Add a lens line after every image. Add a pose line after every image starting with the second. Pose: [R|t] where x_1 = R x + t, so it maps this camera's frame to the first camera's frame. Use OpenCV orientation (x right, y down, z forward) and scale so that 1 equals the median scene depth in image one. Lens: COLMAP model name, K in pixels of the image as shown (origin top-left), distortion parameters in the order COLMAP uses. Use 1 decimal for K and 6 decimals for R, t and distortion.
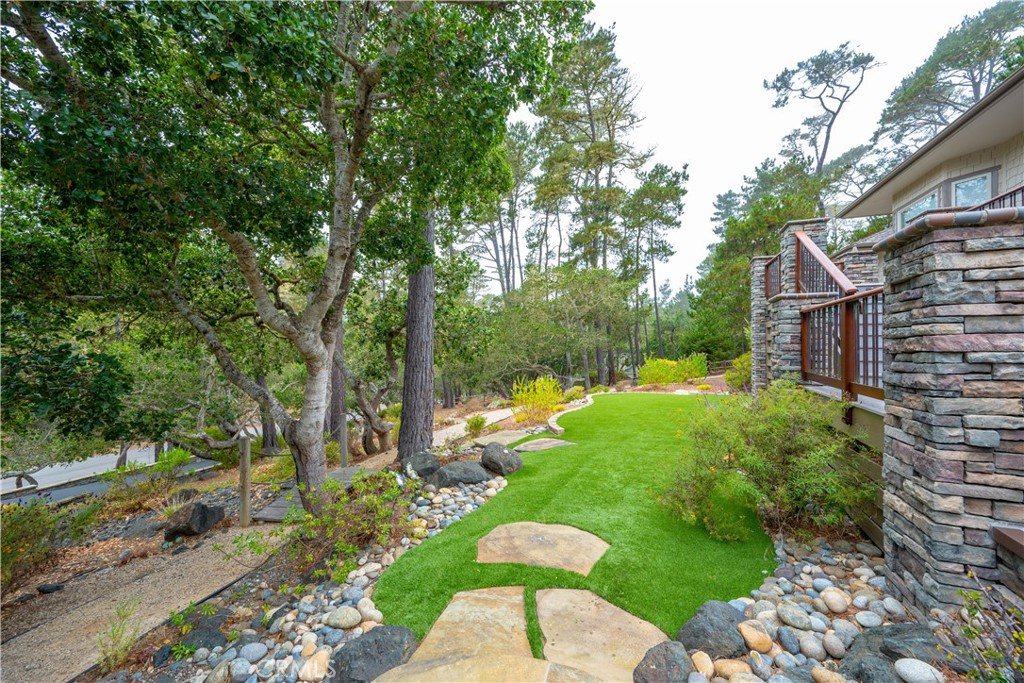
lens RADIAL K [[397.6, 0, 513.9], [0, 397.6, 341.8], [0, 0, 1]] dist [-0.001280, -0.000220]
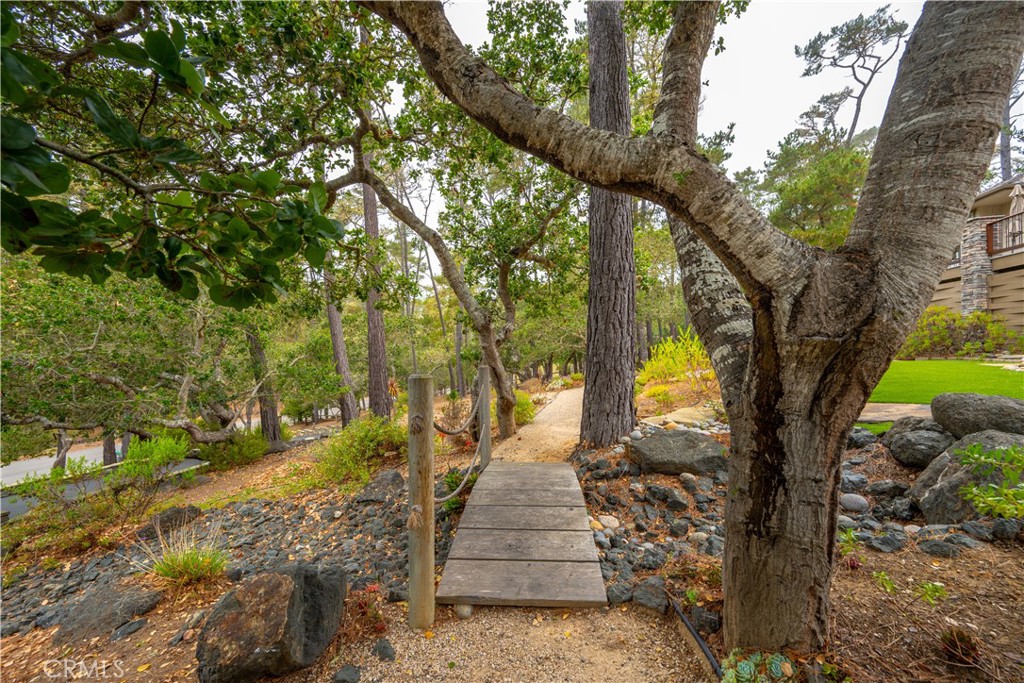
lens RADIAL K [[397.6, 0, 513.9], [0, 397.6, 341.8], [0, 0, 1]] dist [-0.001280, -0.000220]
pose [[0.997254, 0.000686, 0.074052, -0.120228], [-0.001307, 0.999964, 0.008347, 0.040015], [-0.074044, -0.008421, 0.997219, 0.123596]]
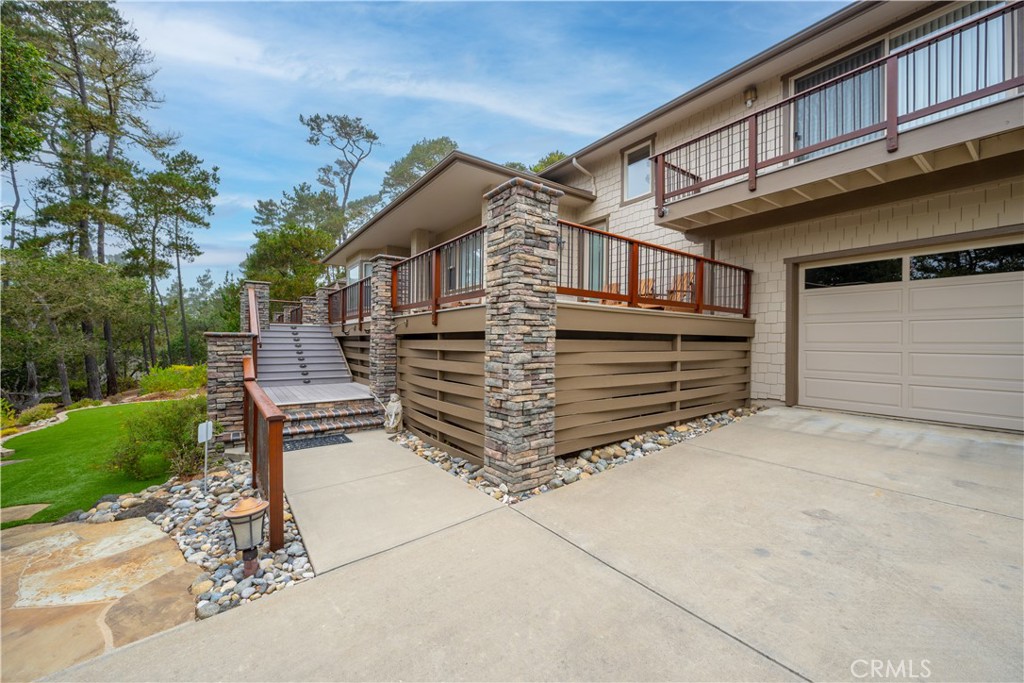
lens RADIAL K [[397.6, 0, 513.9], [0, 397.6, 341.8], [0, 0, 1]] dist [-0.001280, -0.000220]
pose [[0.529893, 0.001859, 0.848063, -0.014261], [-0.009814, 0.999944, 0.003940, -0.017815], [-0.848008, -0.010411, 0.529882, -0.155965]]
